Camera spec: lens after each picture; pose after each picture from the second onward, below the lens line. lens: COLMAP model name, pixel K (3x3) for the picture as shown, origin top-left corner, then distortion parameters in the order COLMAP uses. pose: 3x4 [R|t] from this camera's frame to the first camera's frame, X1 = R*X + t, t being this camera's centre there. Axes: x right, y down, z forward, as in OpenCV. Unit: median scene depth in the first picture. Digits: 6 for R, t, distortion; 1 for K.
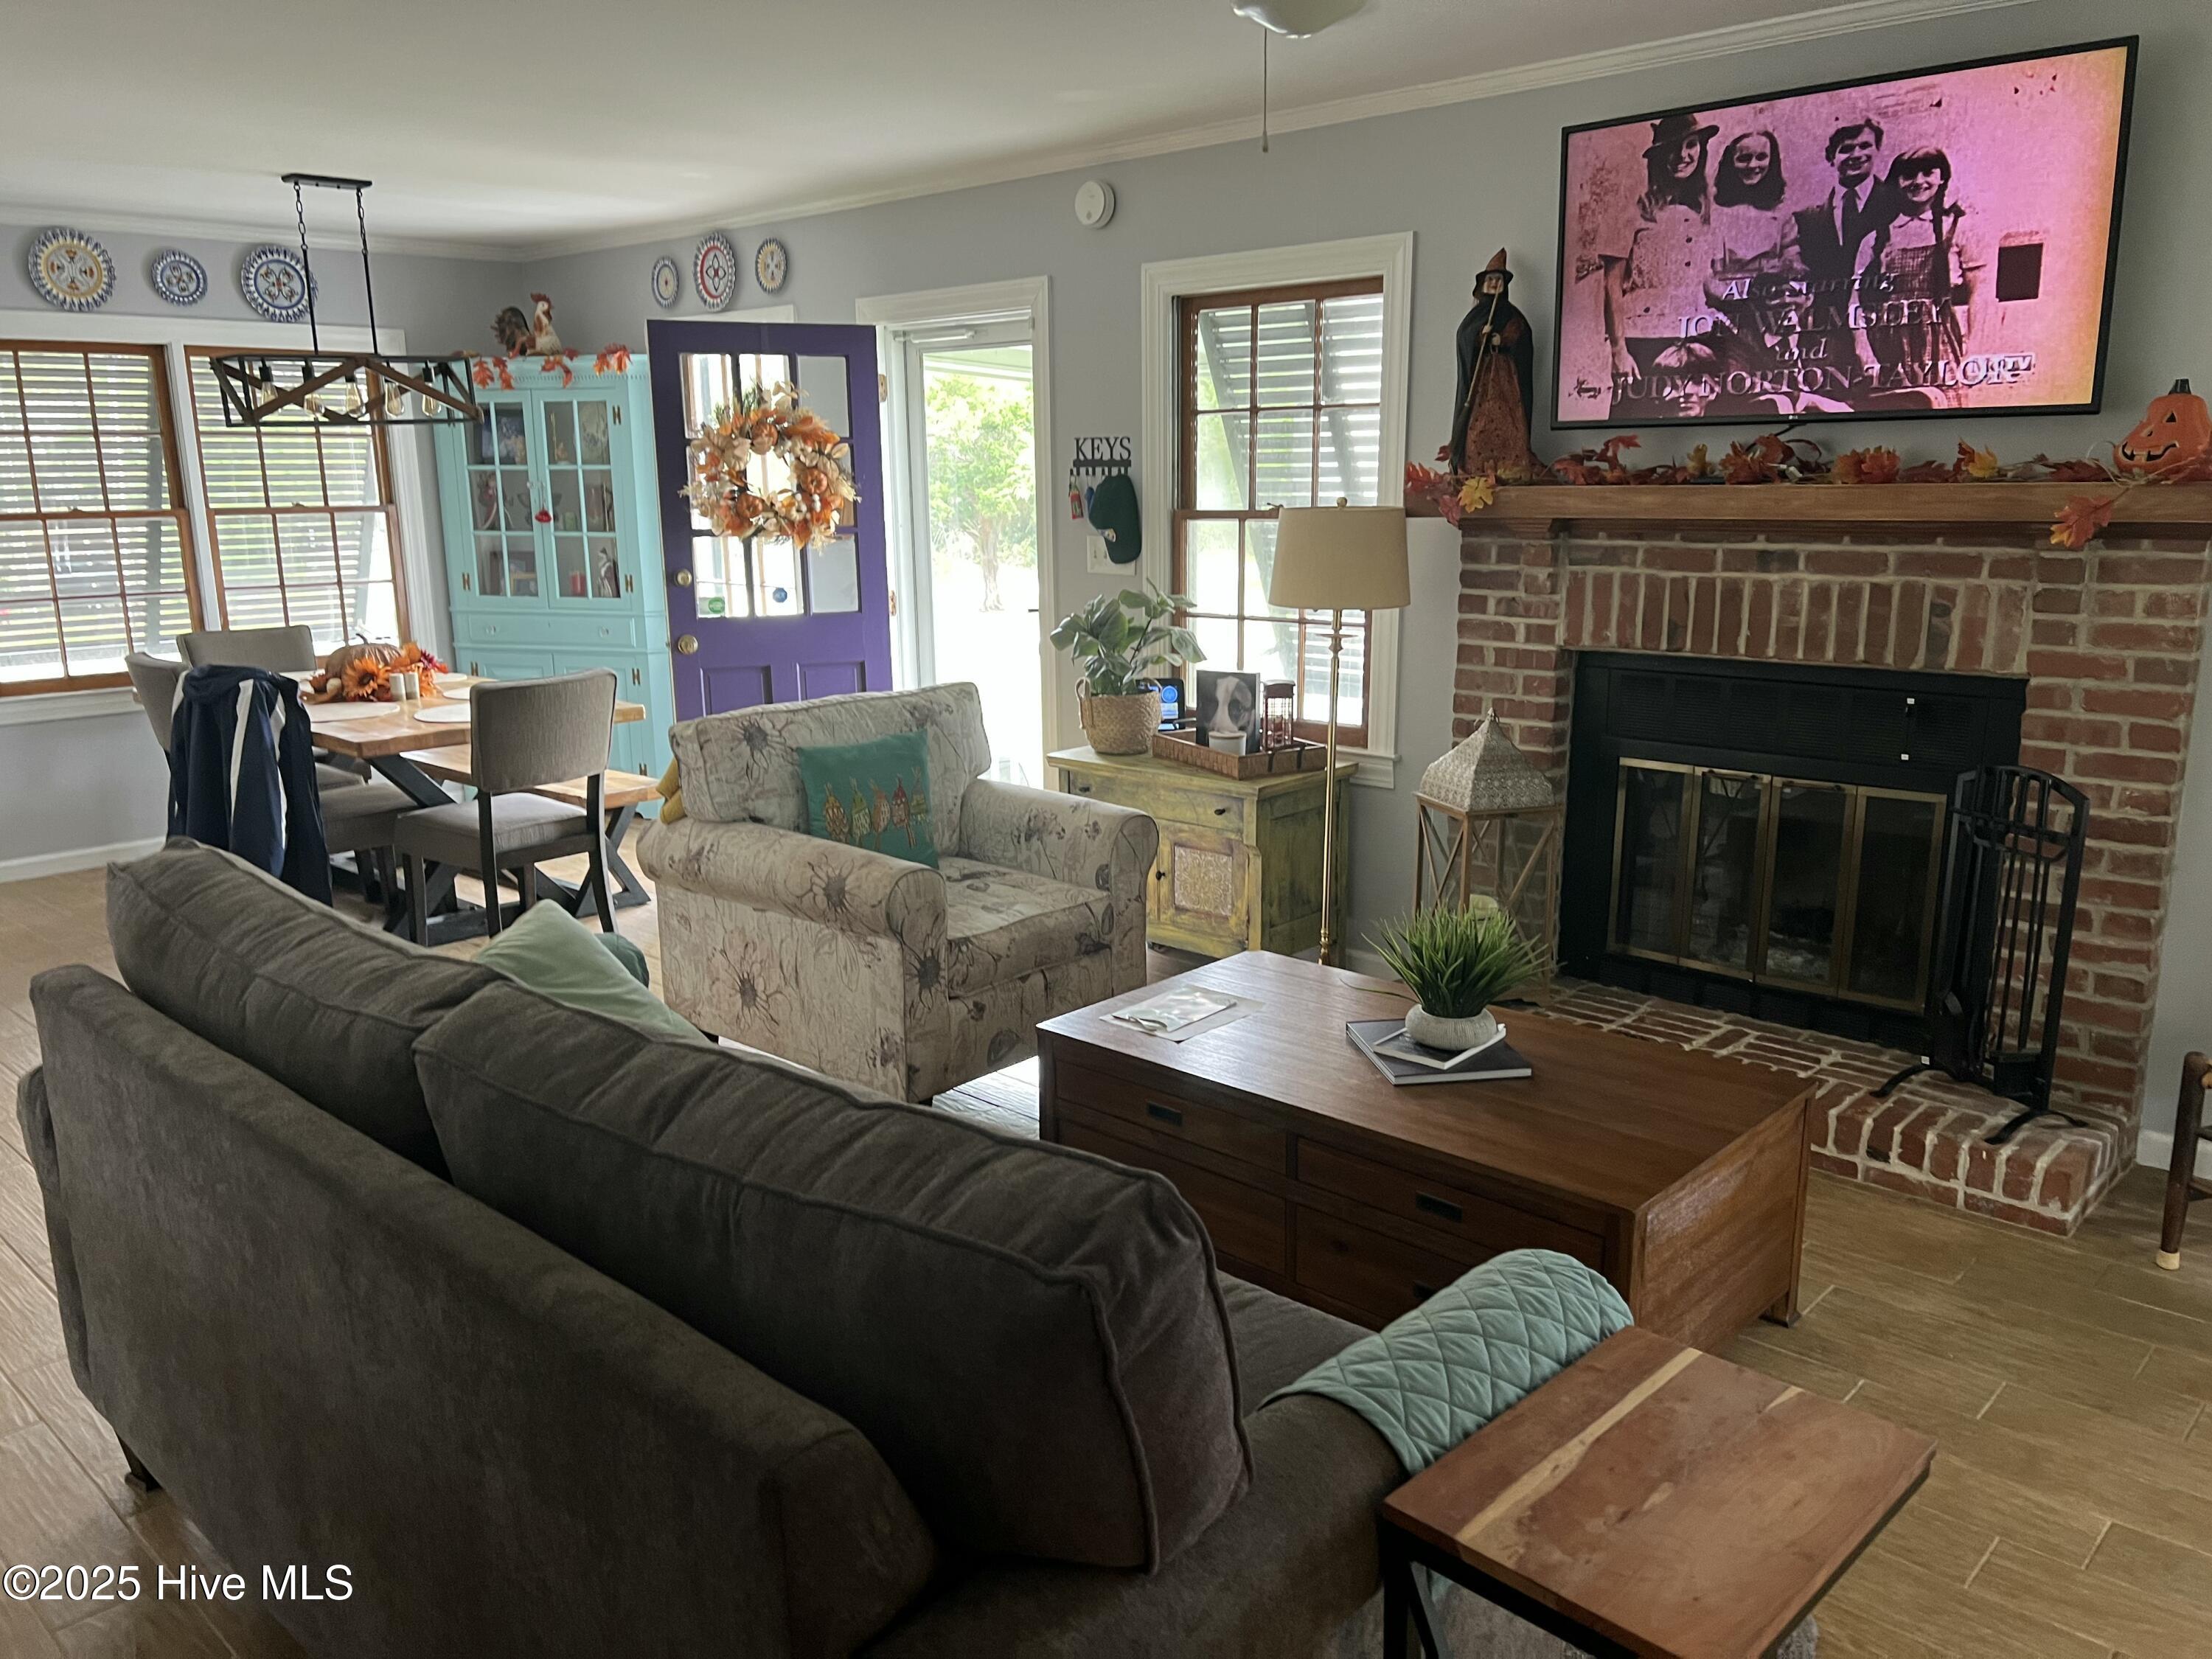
lens RADIAL K [[1658.6, 0, 1118.5], [0, 1658.6, 832.4], [0, 0, 1]] dist [0.040880, -0.037364]
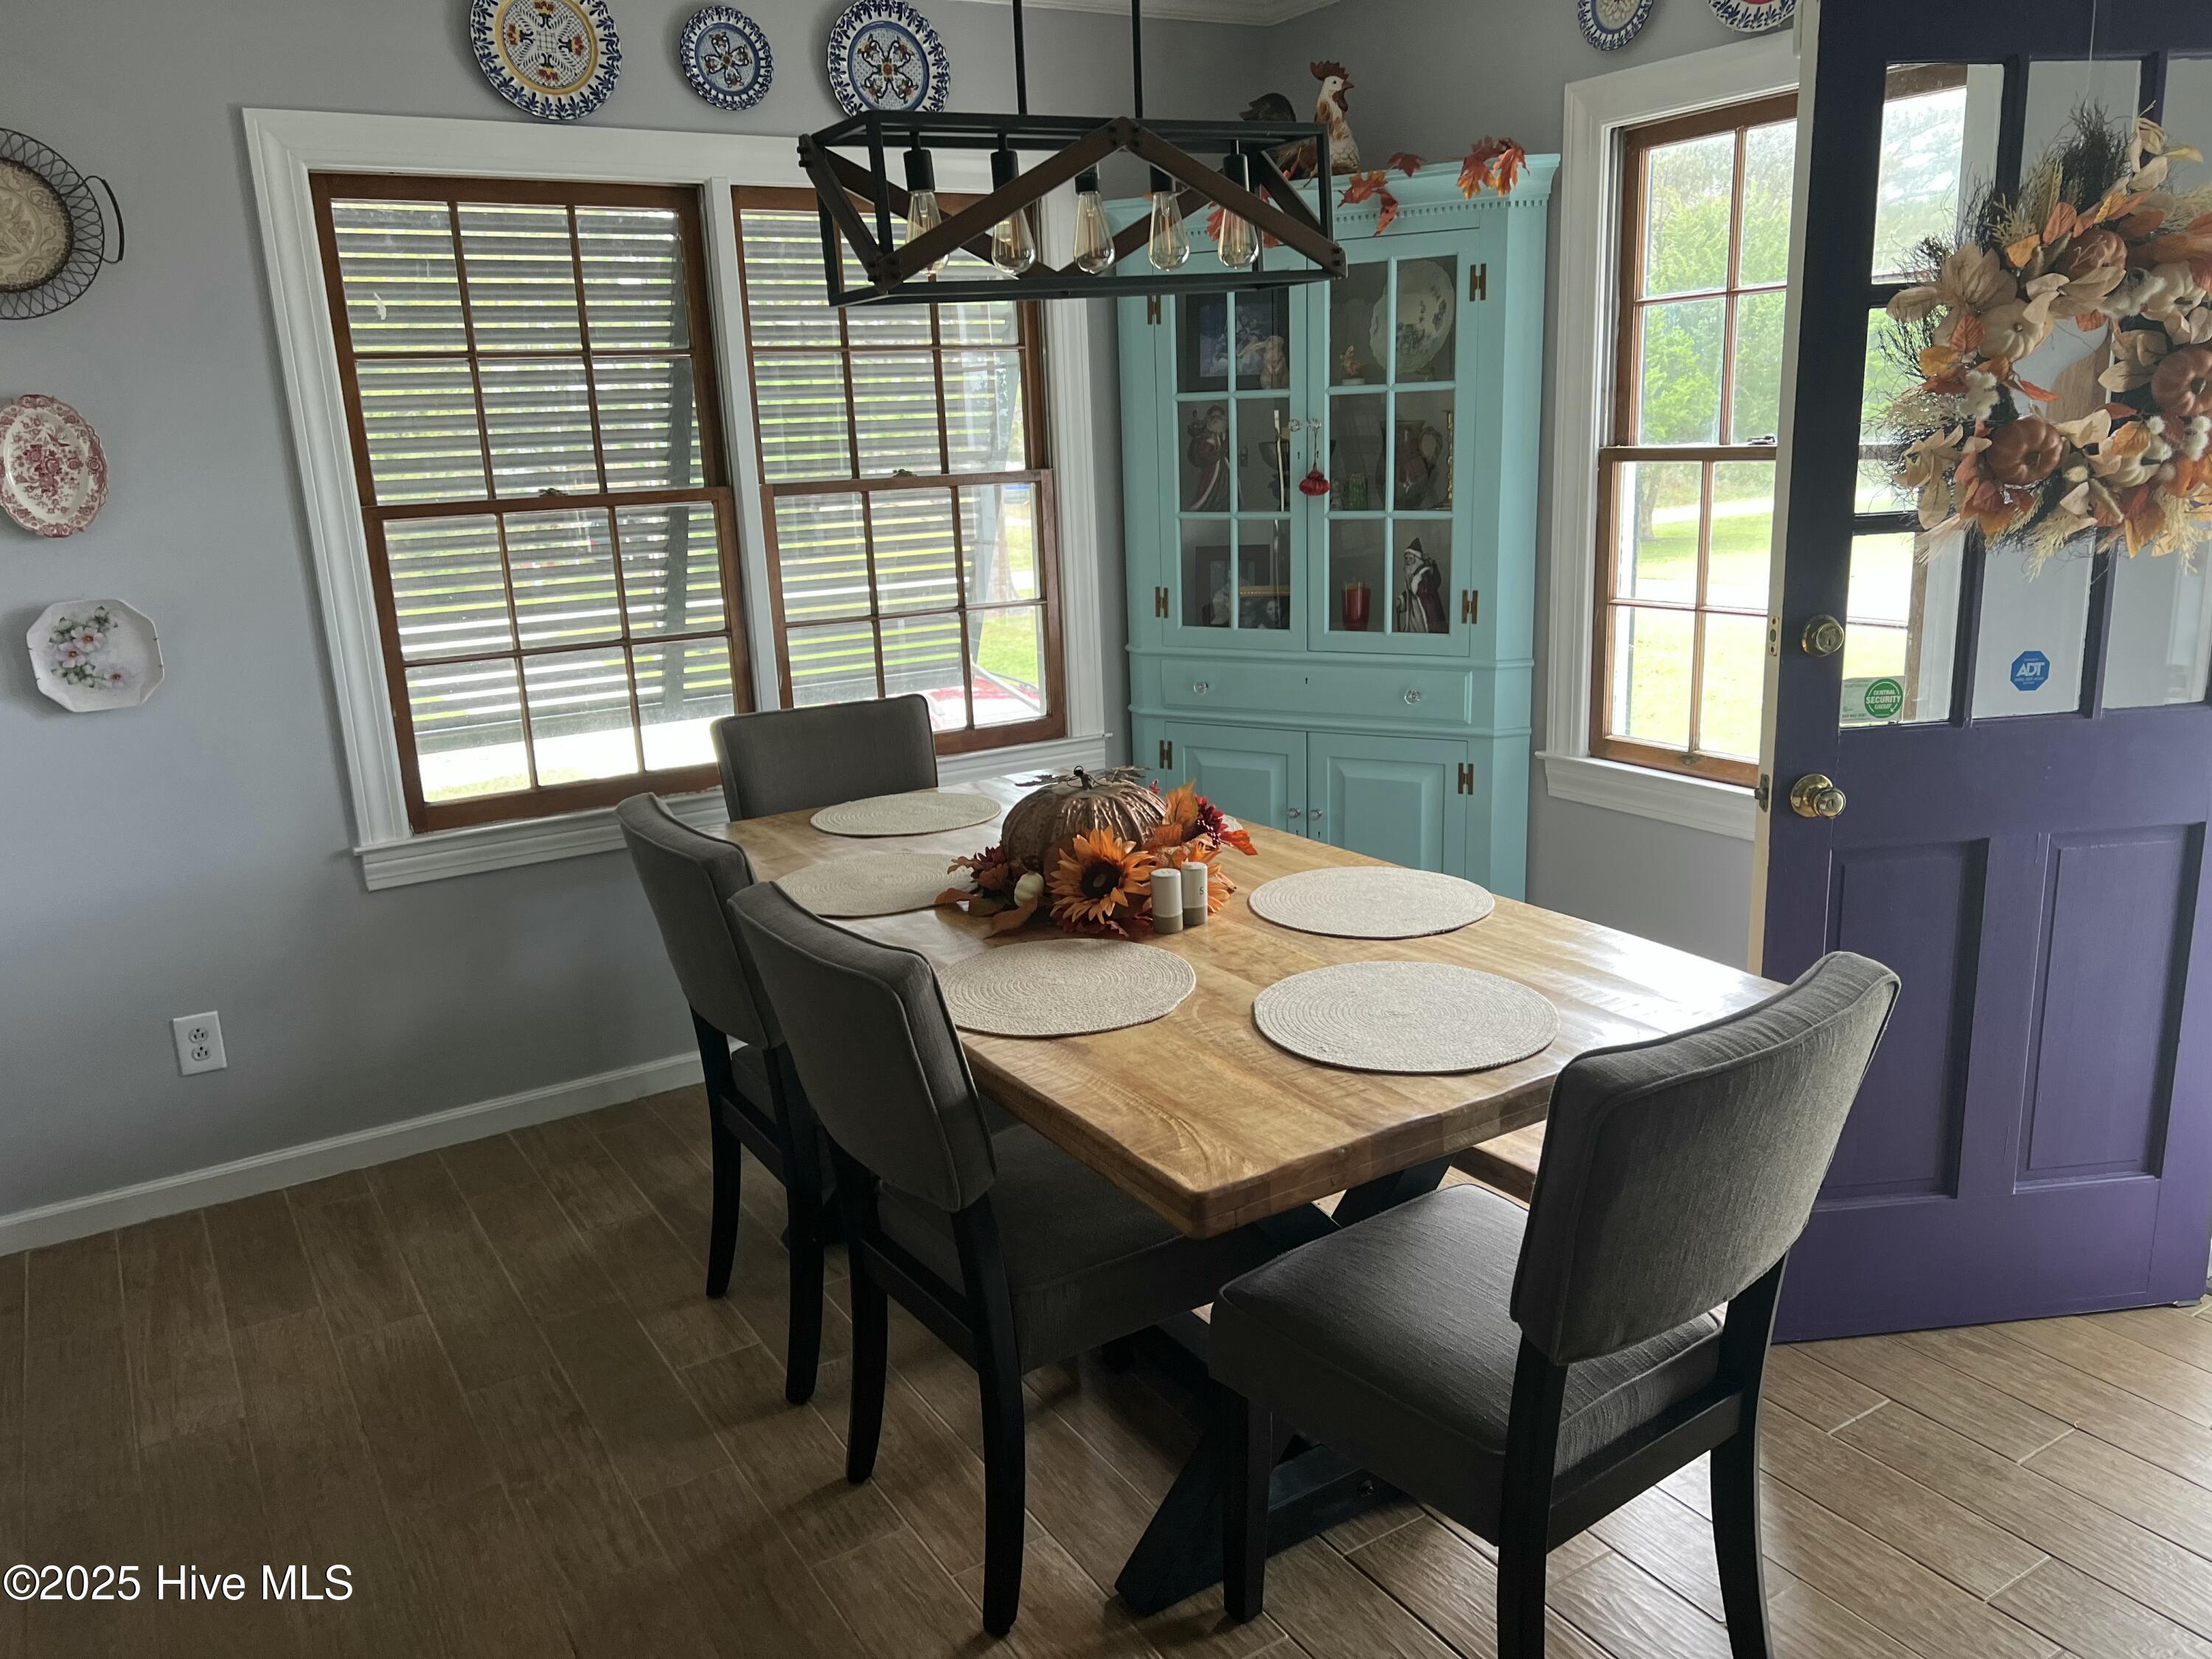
lens RADIAL K [[1658.6, 0, 1105.5], [0, 1658.6, 832.6], [0, 0, 1]] dist [0.040880, -0.037364]
pose [[0.963150, 0.035375, -0.266629, -0.276283], [-0.026112, 0.998928, 0.038211, -0.100064], [0.267695, -0.029841, 0.963042, 0.482328]]
